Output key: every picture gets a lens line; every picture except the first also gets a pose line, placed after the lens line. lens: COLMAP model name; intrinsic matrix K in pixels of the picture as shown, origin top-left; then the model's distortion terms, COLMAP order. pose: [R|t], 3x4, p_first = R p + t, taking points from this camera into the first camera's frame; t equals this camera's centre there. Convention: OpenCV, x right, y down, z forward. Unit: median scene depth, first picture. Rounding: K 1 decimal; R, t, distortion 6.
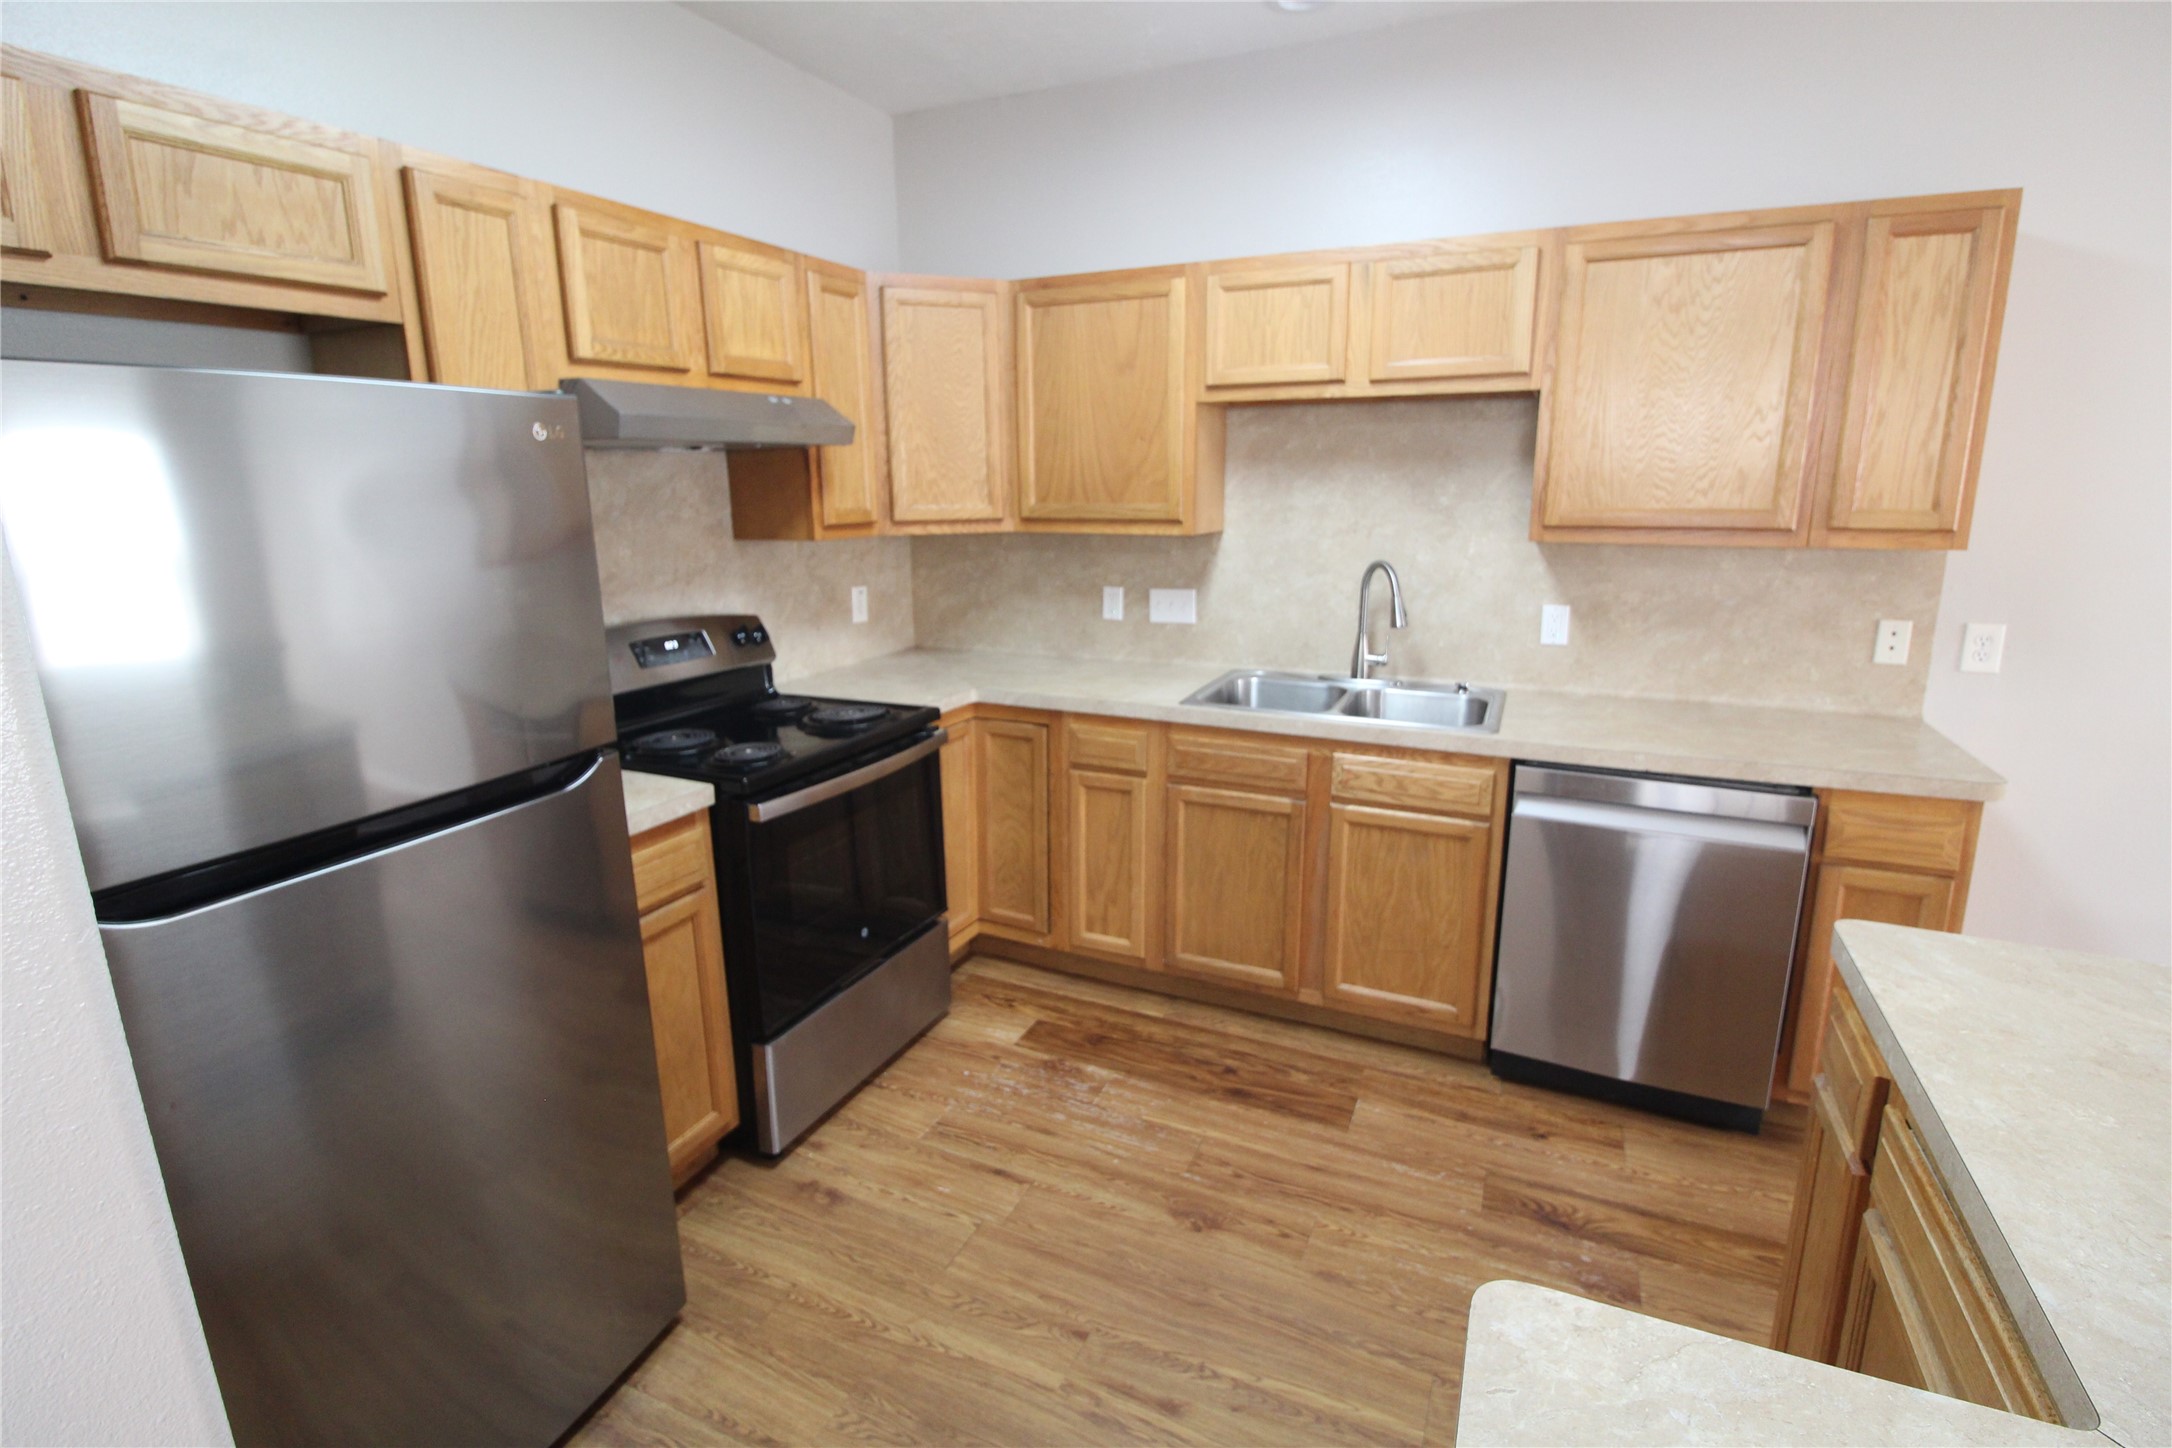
lens RADIAL K [[1012.0, 0, 1086.1], [0, 1012.0, 708.0], [0, 0, 1]] dist [-0.012160, -0.001238]
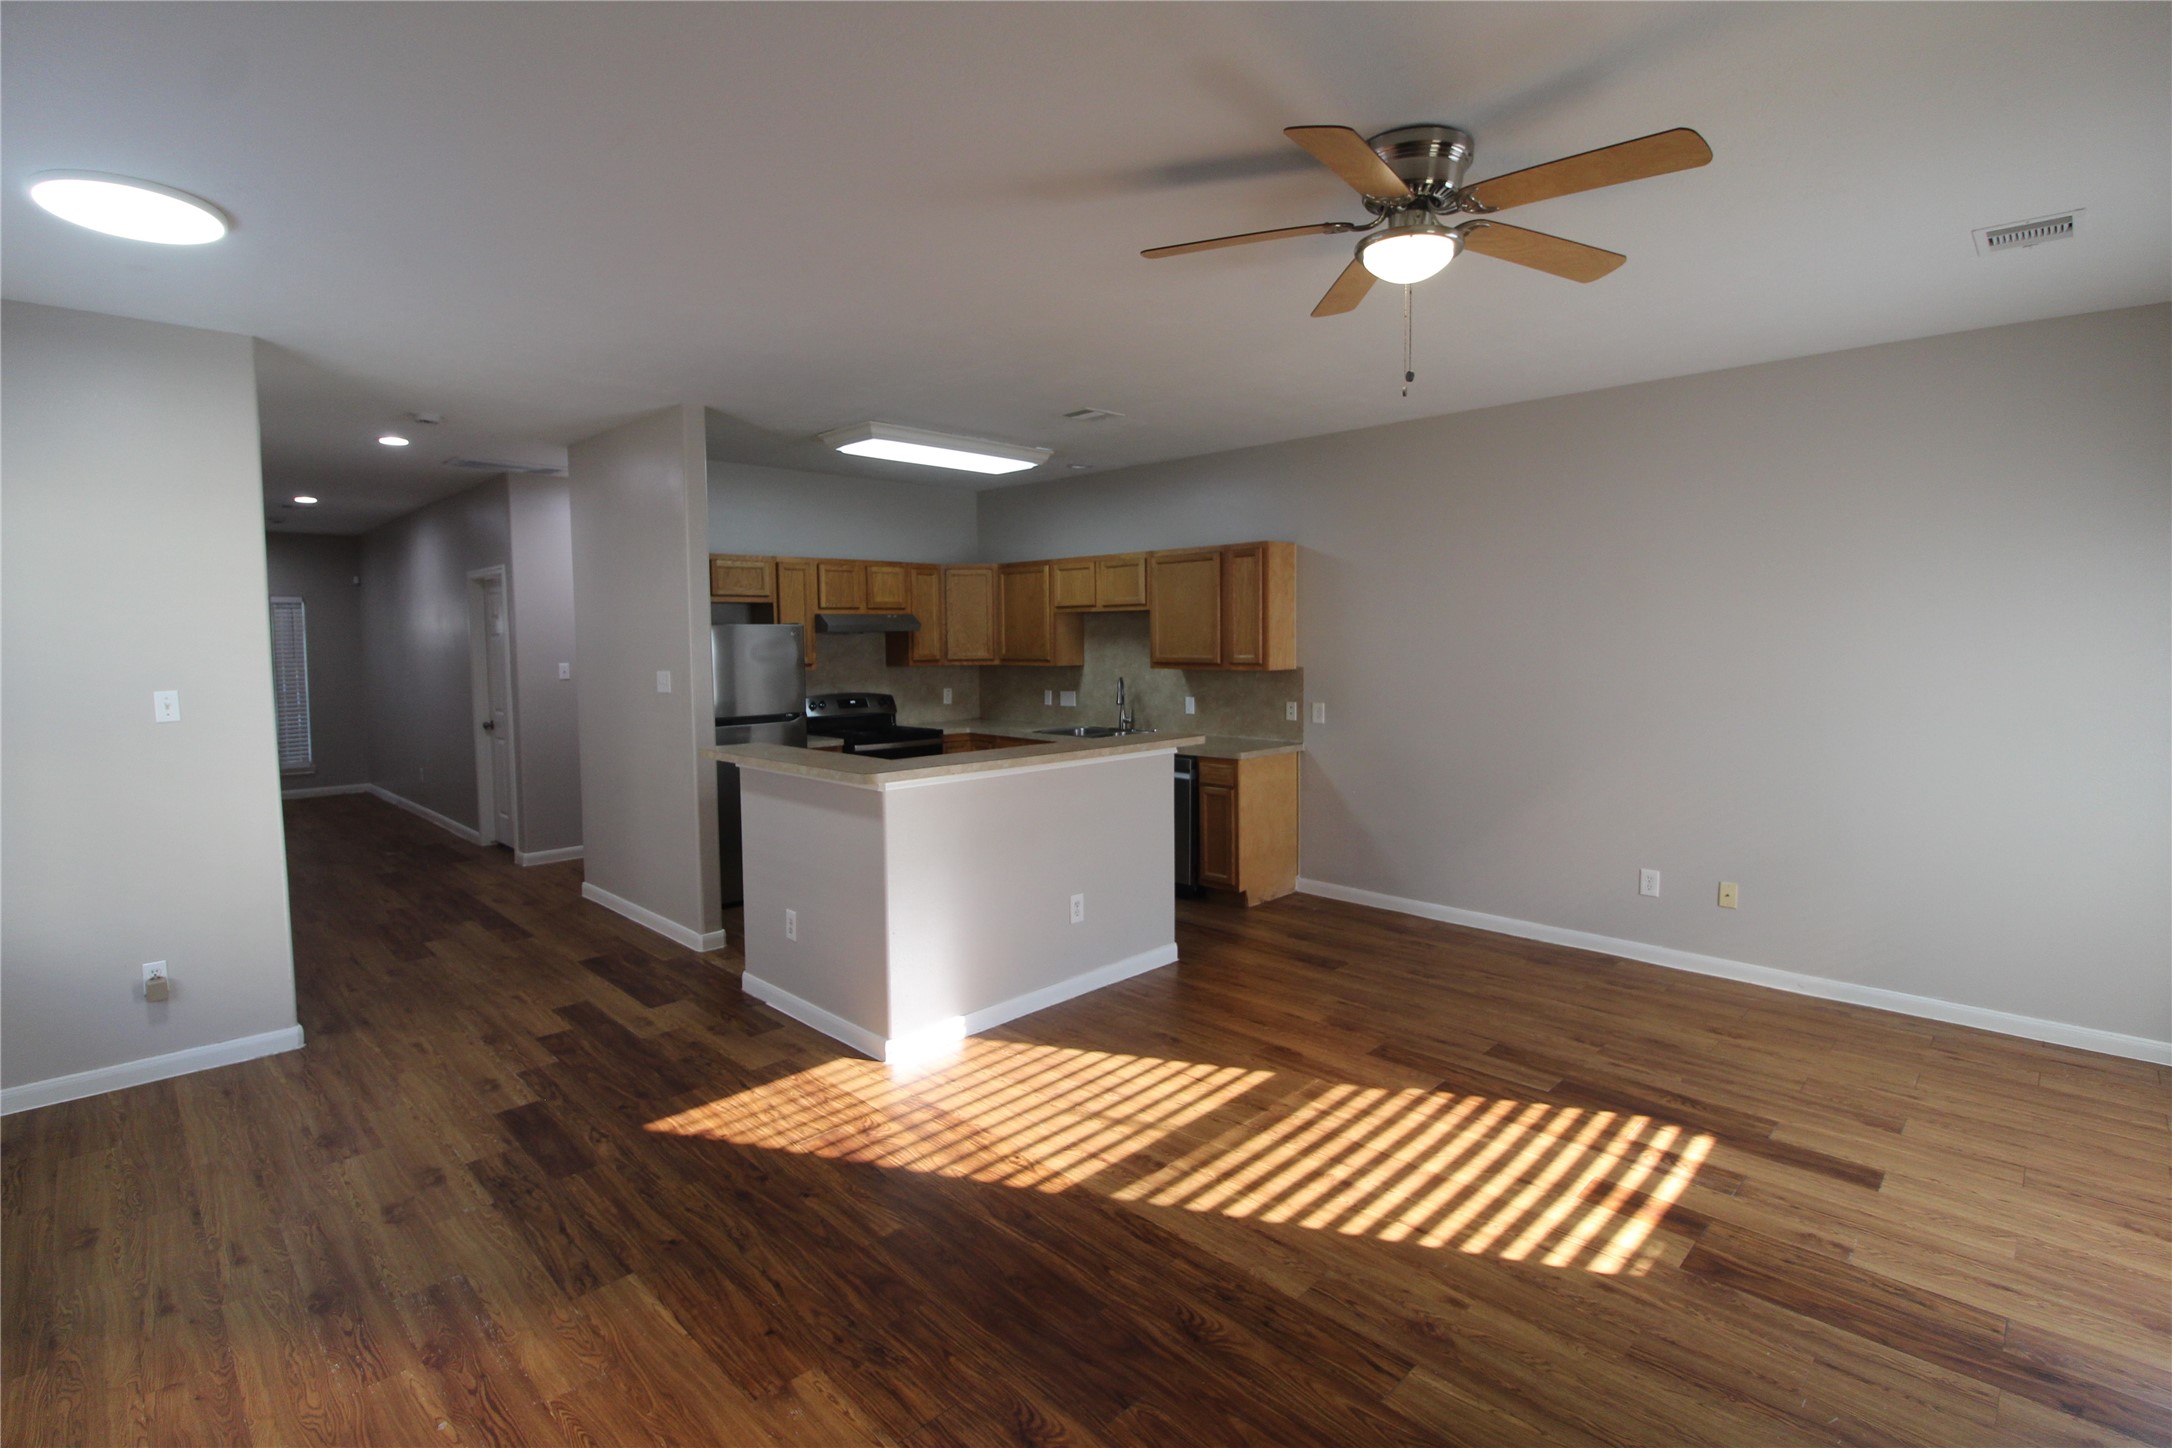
lens RADIAL K [[1012.0, 0, 1086.5], [0, 1012.0, 716.1], [0, 0, 1]] dist [-0.012160, -0.001238]
pose [[0.940168, 0.026502, -0.339680, 1.116105], [-0.073981, 0.989063, -0.127598, 0.277472], [0.332583, 0.145093, 0.931846, -1.343711]]
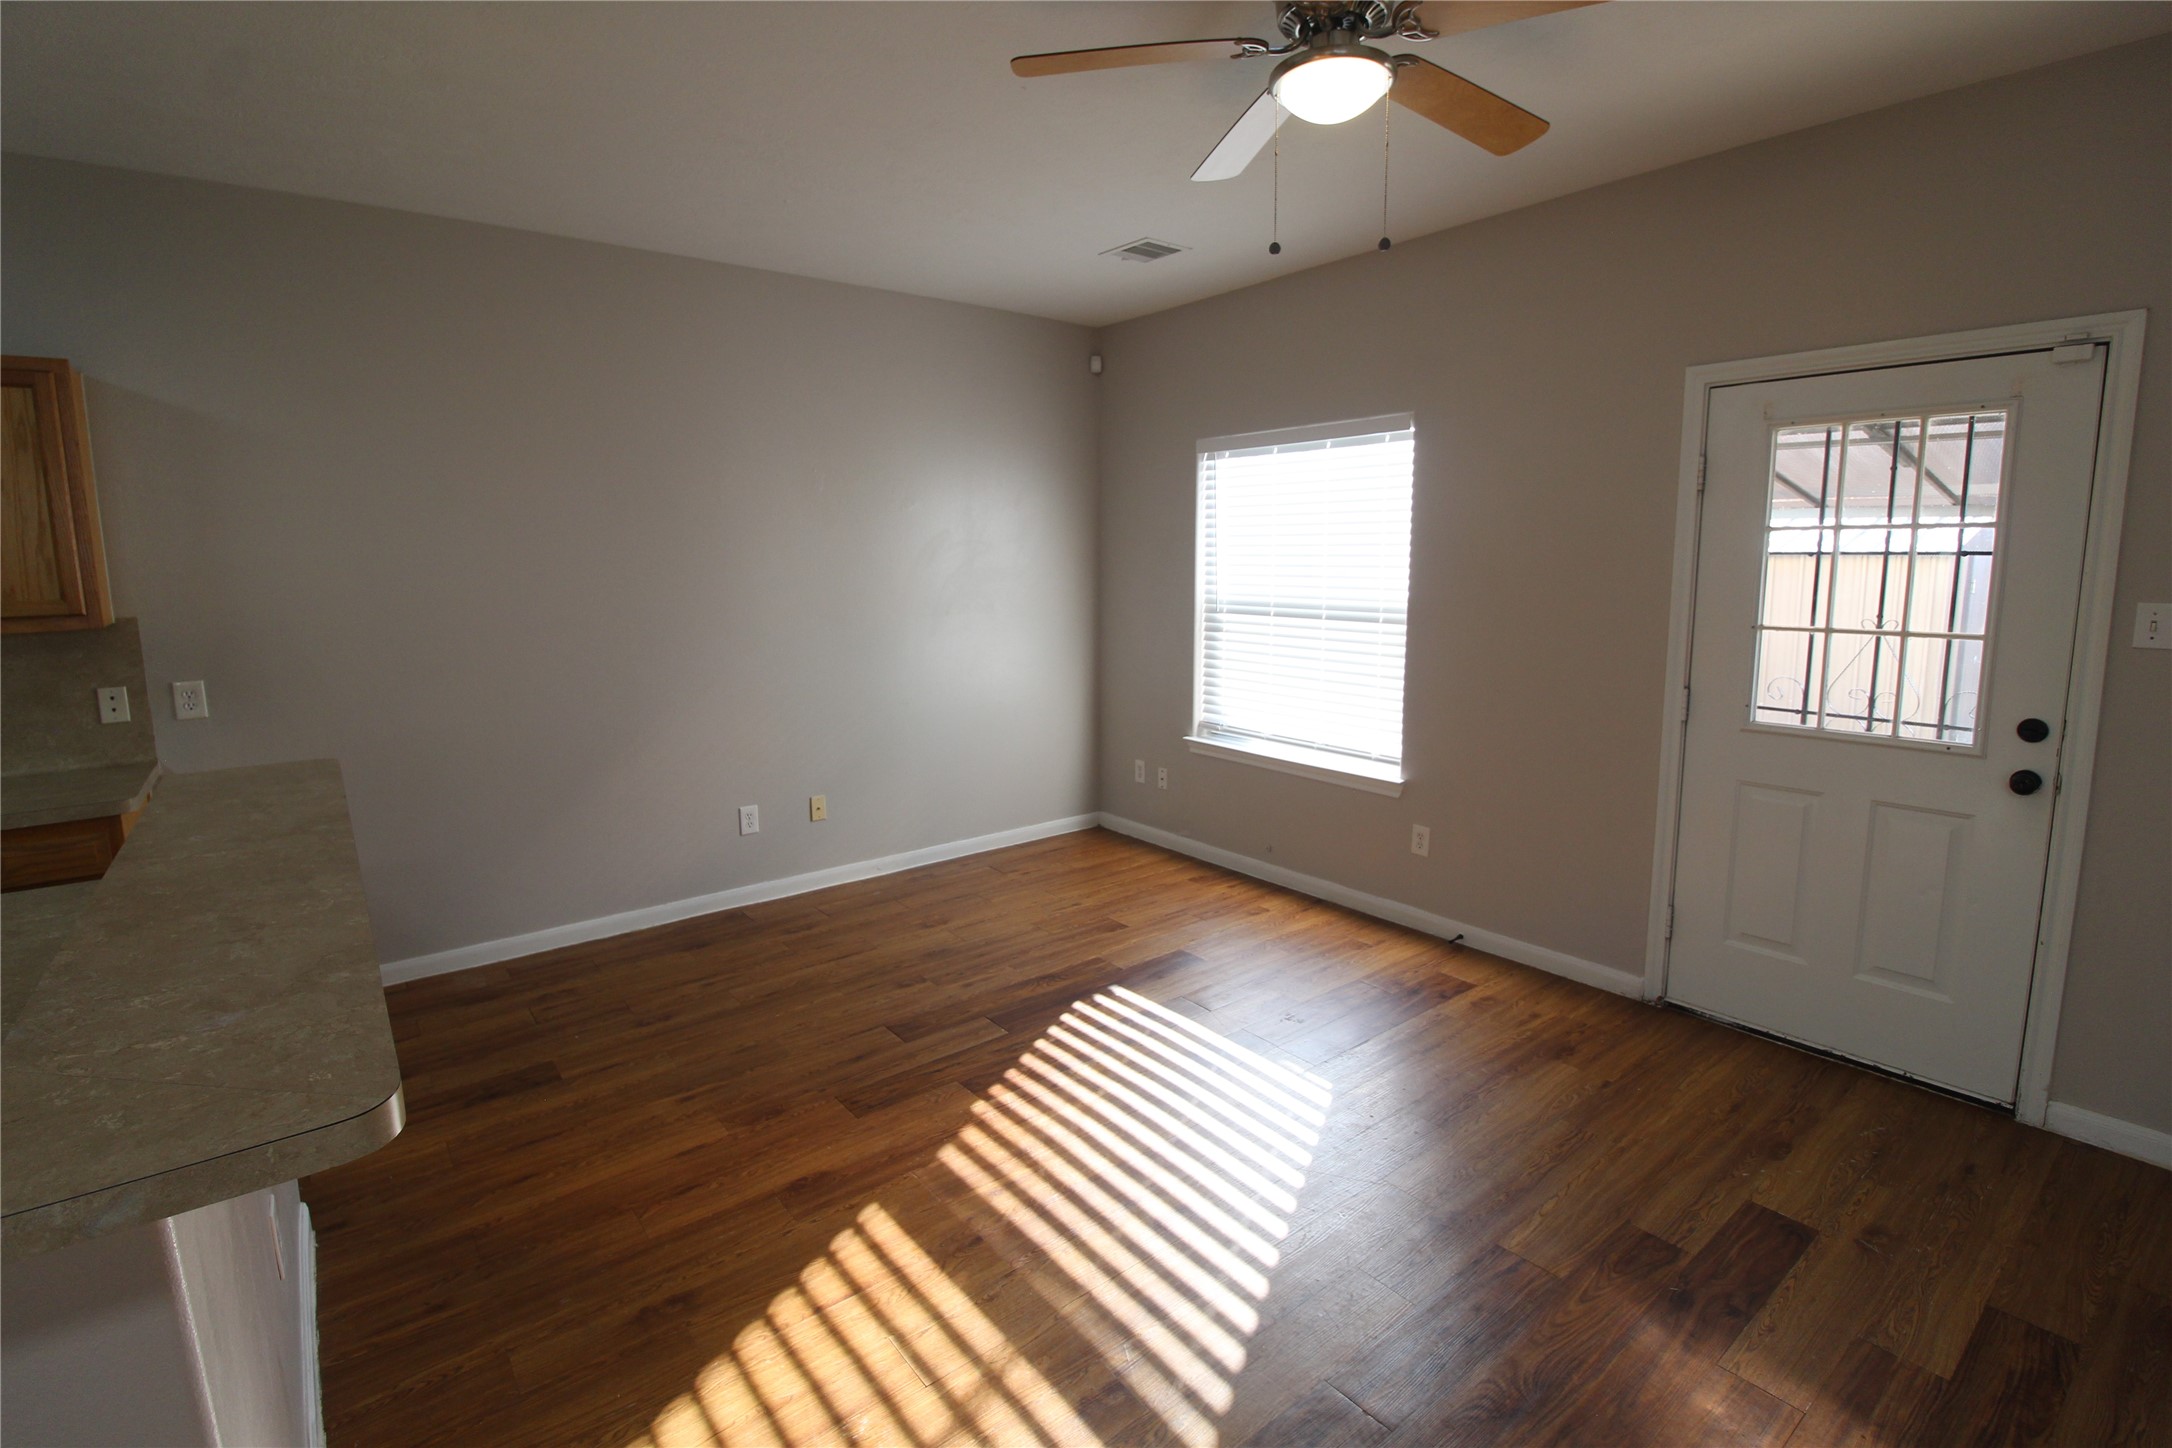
lens RADIAL K [[1012.0, 0, 1077.6], [0, 1012.0, 696.1], [0, 0, 1]] dist [-0.012160, -0.001238]
pose [[0.445694, -0.127504, 0.886059, 0.237966], [0.205676, 0.977910, 0.037265, 0.115900], [-0.871237, 0.165632, 0.462073, -0.569406]]
